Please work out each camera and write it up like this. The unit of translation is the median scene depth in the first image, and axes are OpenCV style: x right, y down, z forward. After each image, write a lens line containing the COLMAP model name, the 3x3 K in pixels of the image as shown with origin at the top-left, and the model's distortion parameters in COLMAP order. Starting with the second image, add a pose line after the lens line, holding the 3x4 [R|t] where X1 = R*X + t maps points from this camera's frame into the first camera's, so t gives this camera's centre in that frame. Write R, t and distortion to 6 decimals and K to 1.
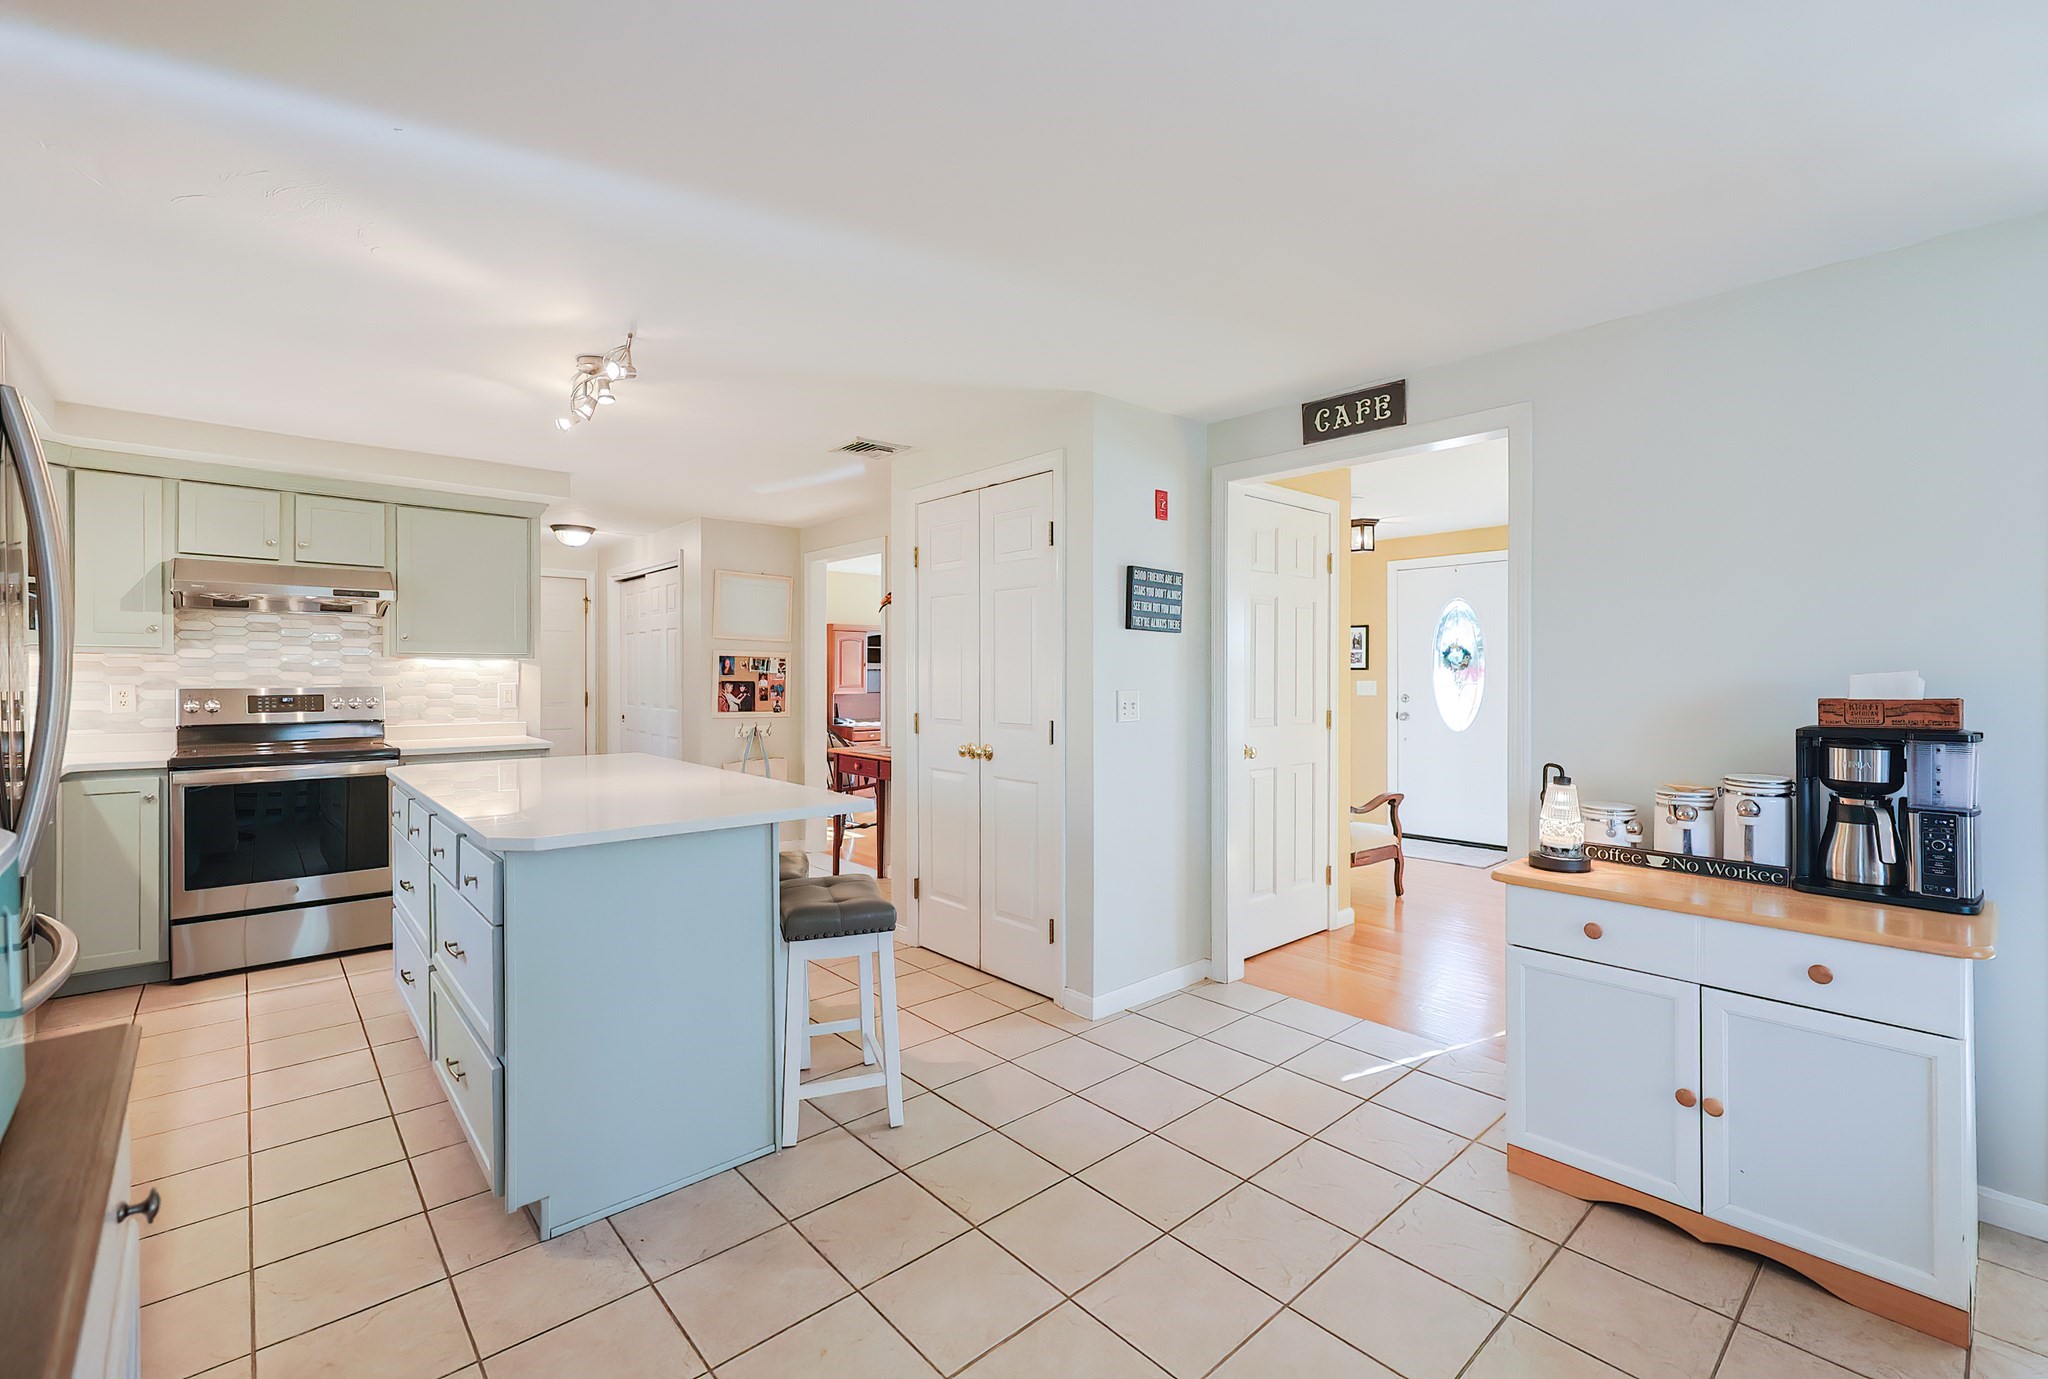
lens RADIAL K [[880.6, 0, 1034.5], [0, 880.6, 679.4], [0, 0, 1]] dist [0.001329, -0.000332]
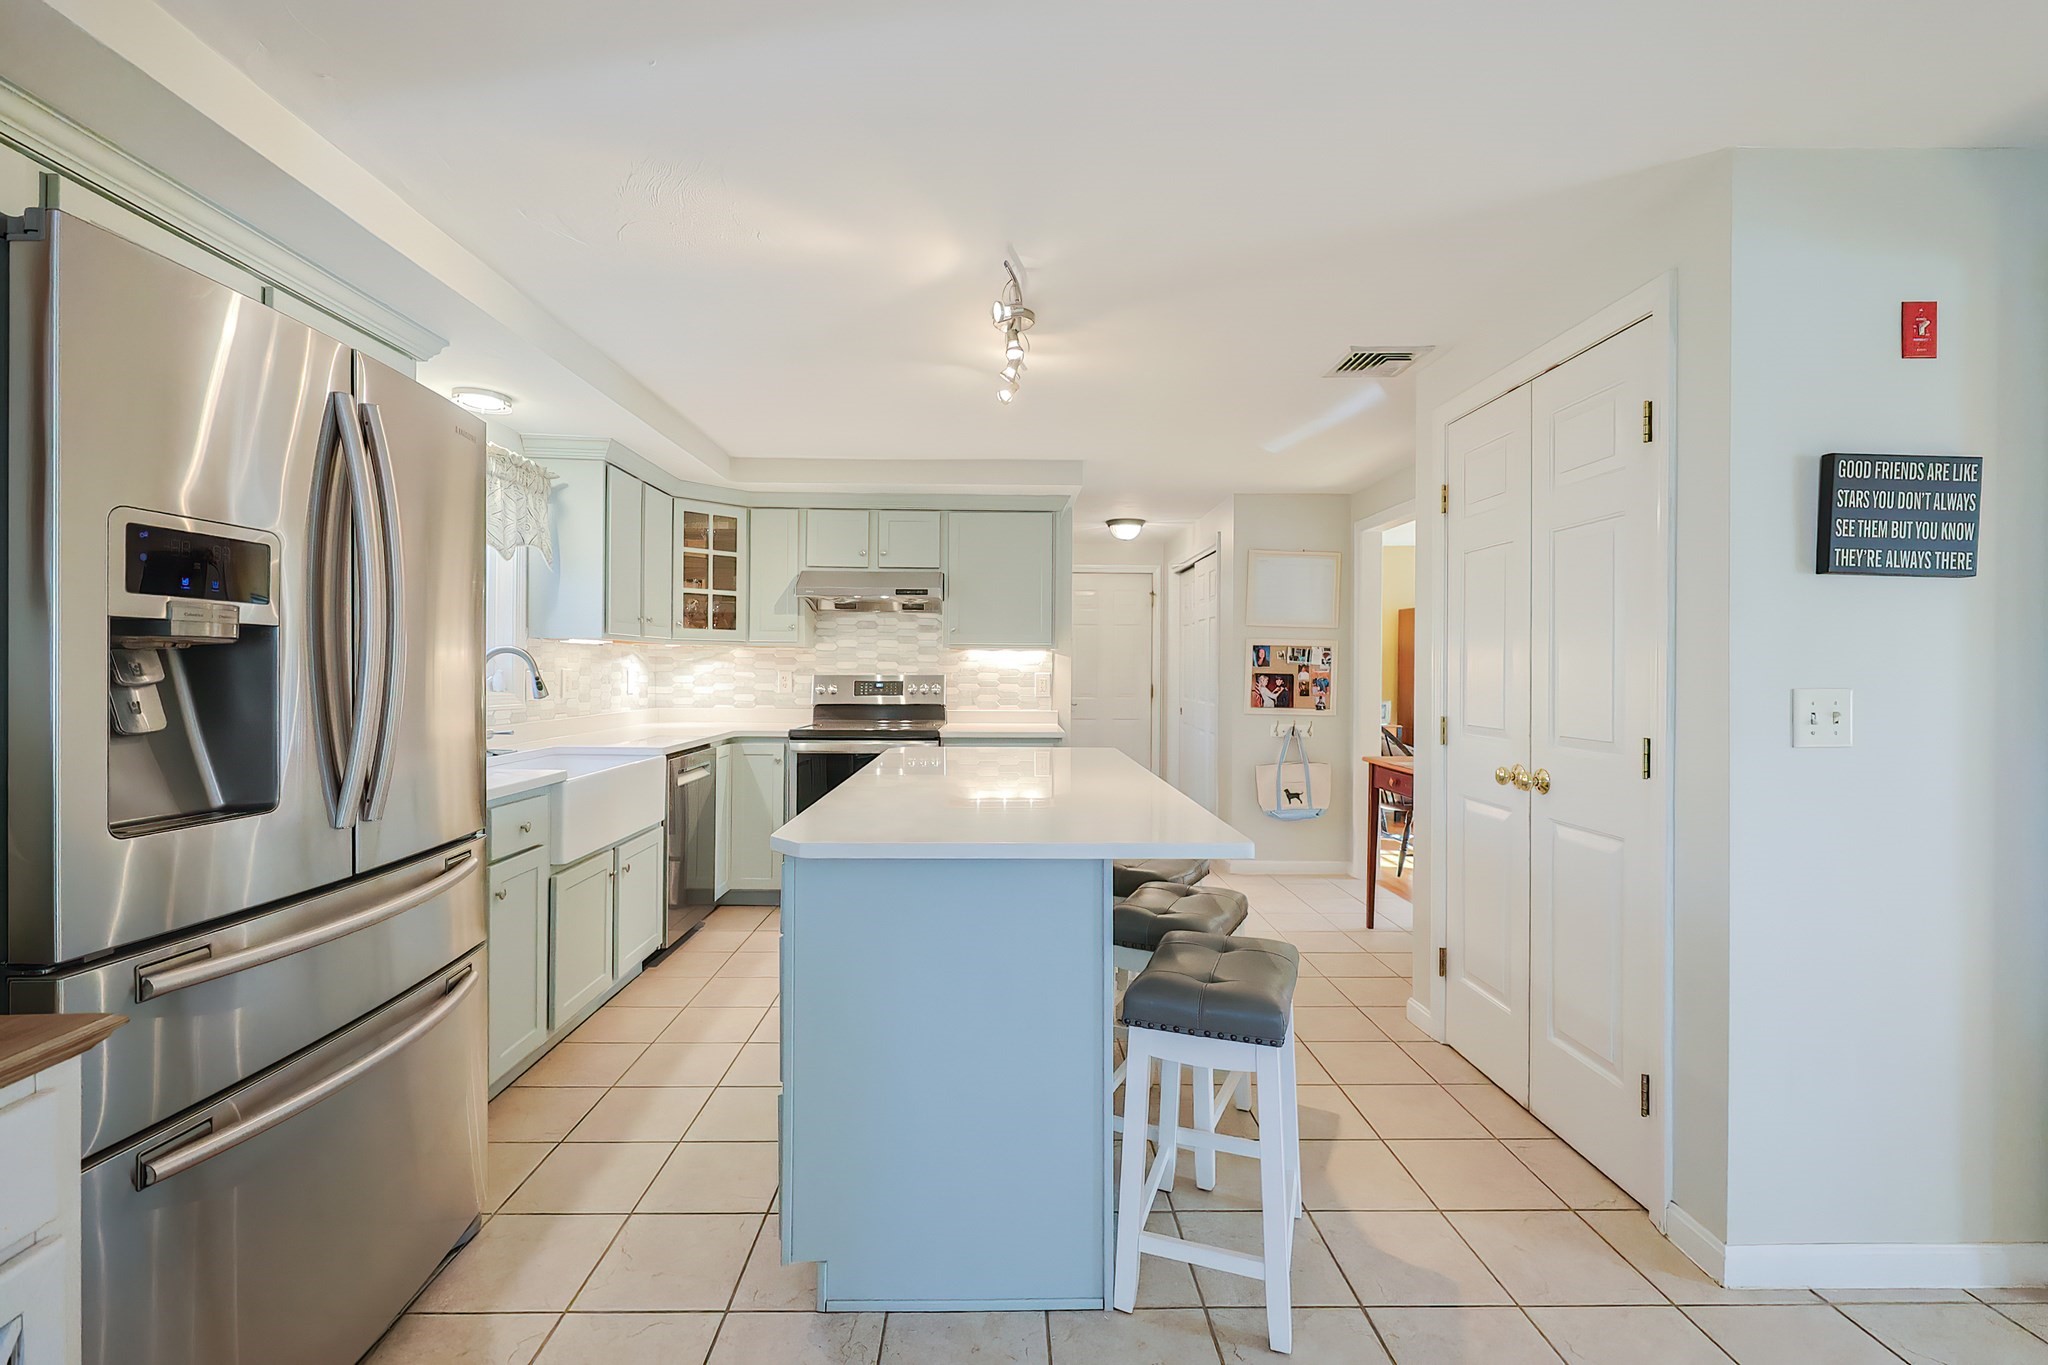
lens RADIAL K [[880.6, 0, 1006.4], [0, 880.6, 670.8], [0, 0, 1]] dist [0.001329, -0.000332]
pose [[0.752561, 0.004829, -0.658505, 0.079534], [-0.008363, 0.999963, -0.002226, 0.006013], [0.658470, 0.007182, 0.752573, 0.254300]]
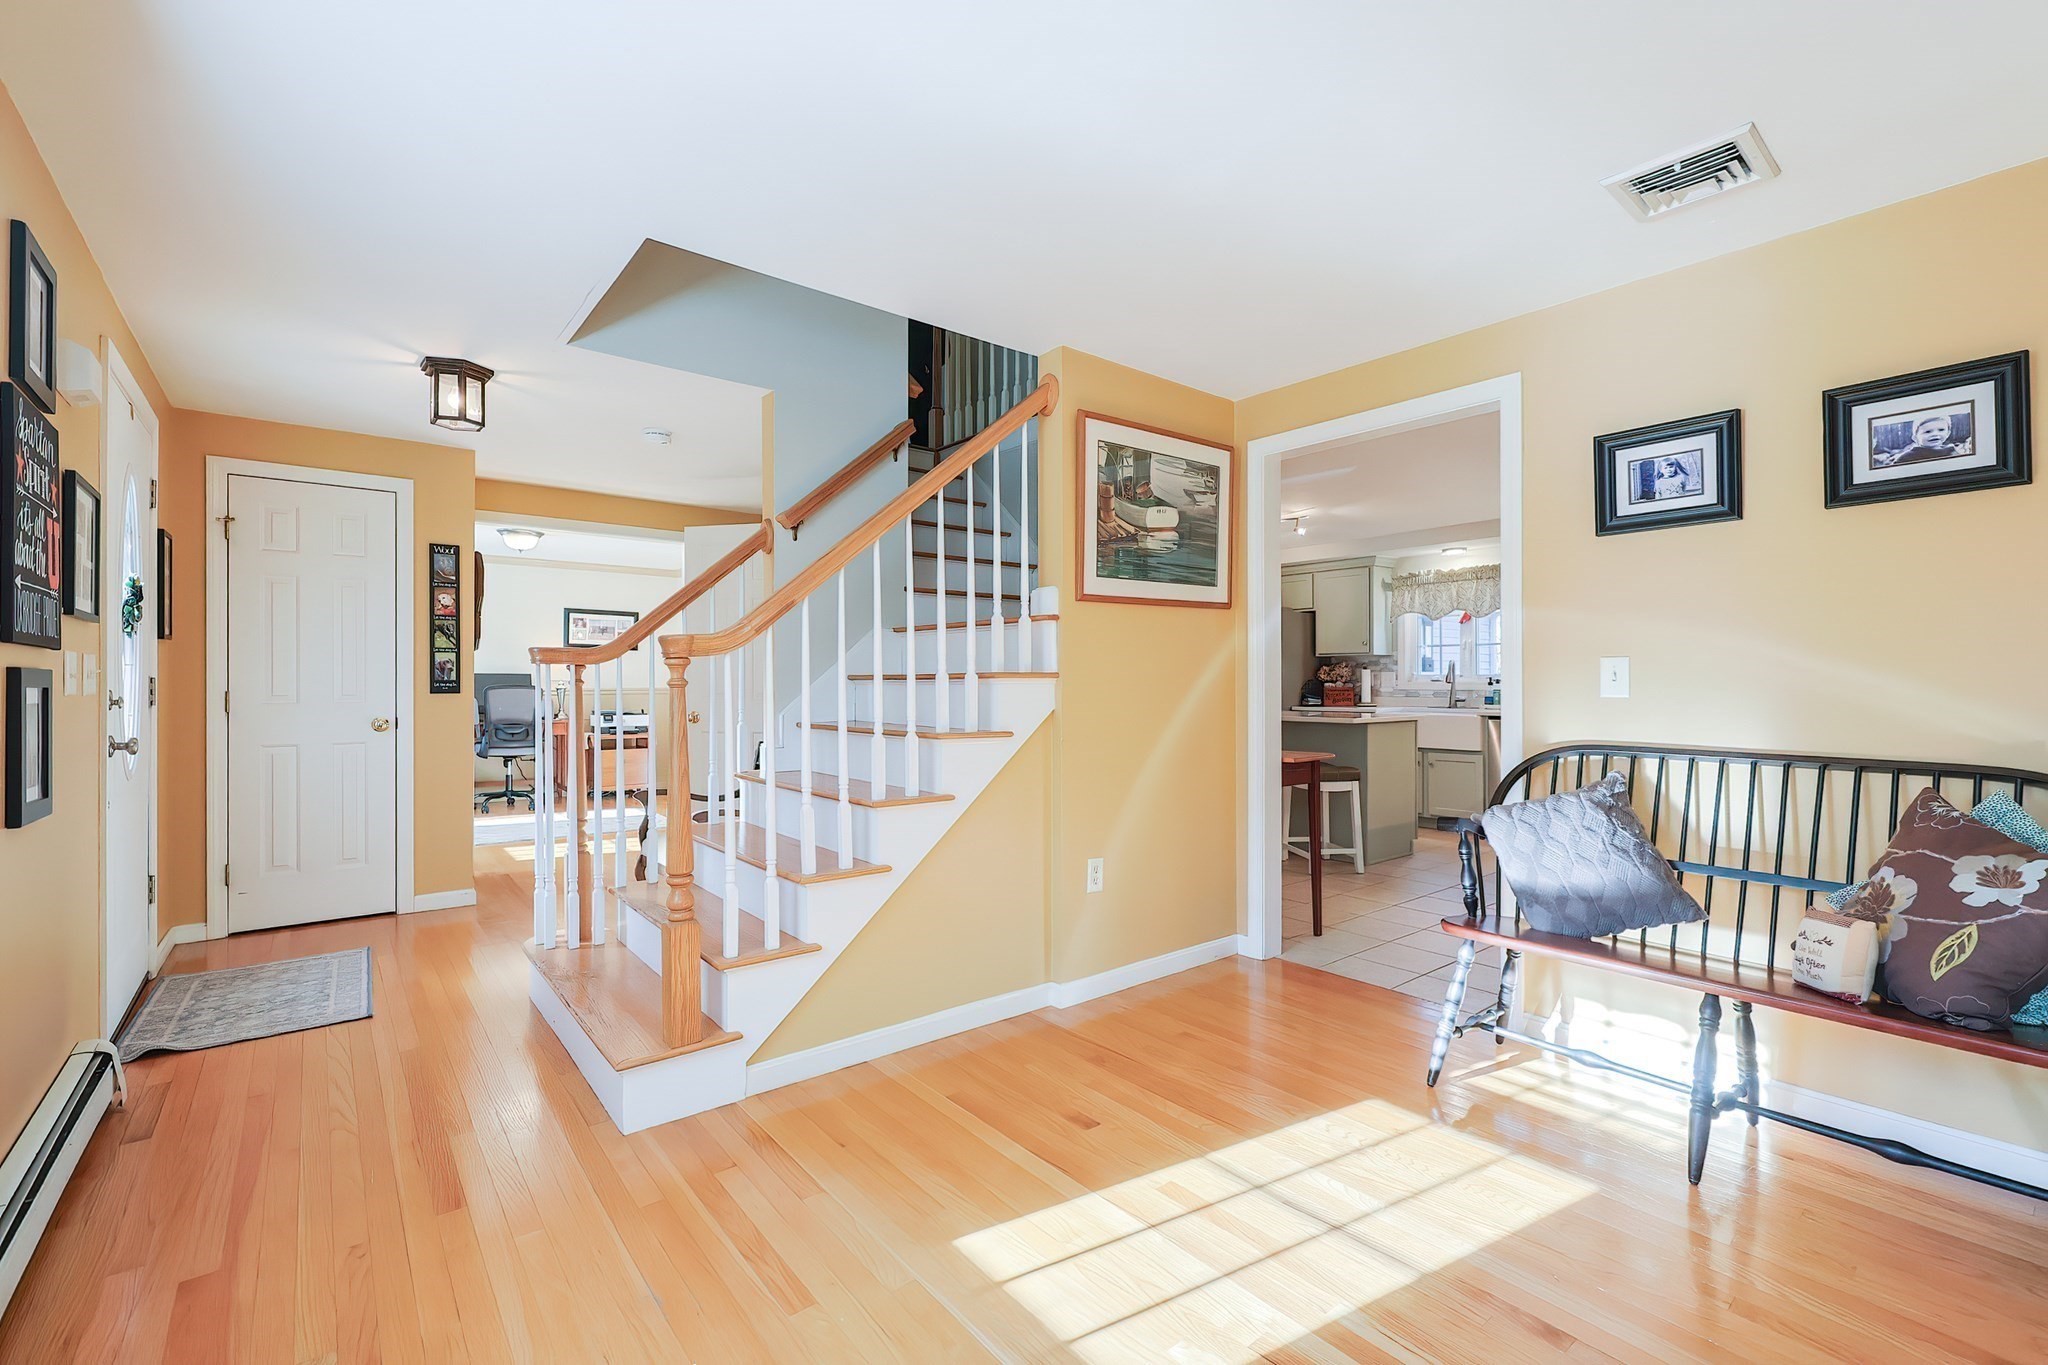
lens RADIAL K [[880.6, 0, 1035.4], [0, 880.6, 676.7], [0, 0, 1]] dist [0.001329, -0.000332]
pose [[-0.999201, -0.002606, 0.039882, -0.026960], [-0.002622, 0.999996, -0.000365, 0.024838], [-0.039881, -0.000469, -0.999204, 2.568665]]
